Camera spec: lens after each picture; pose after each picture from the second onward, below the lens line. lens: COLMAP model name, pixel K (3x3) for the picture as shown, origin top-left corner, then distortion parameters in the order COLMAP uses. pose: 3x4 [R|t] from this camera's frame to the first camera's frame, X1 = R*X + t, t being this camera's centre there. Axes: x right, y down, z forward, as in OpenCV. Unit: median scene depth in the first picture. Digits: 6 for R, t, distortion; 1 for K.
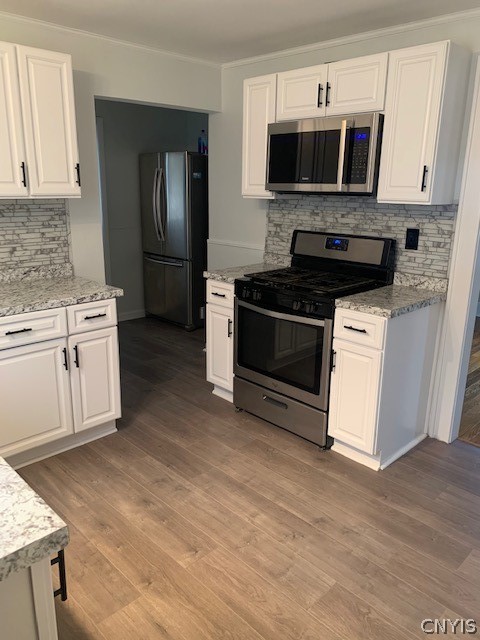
lens RADIAL K [[484.7, 0, 240.0], [0, 484.7, 320.0], [0, 0, 1]] dist [0.007184, 0.001135]
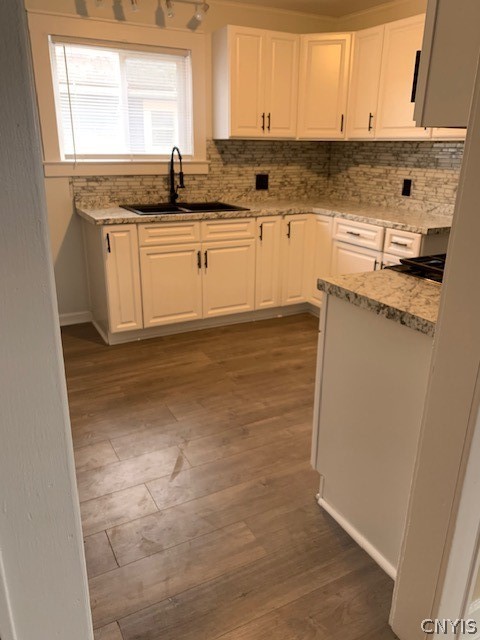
lens RADIAL K [[484.7, 0, 240.0], [0, 484.7, 320.0], [0, 0, 1]] dist [0.007184, 0.001135]
pose [[-0.292553, 0.304779, -0.906379, 1.377684], [-0.257800, 0.887615, 0.381680, -0.286121], [0.920843, 0.345326, -0.181102, 1.400013]]
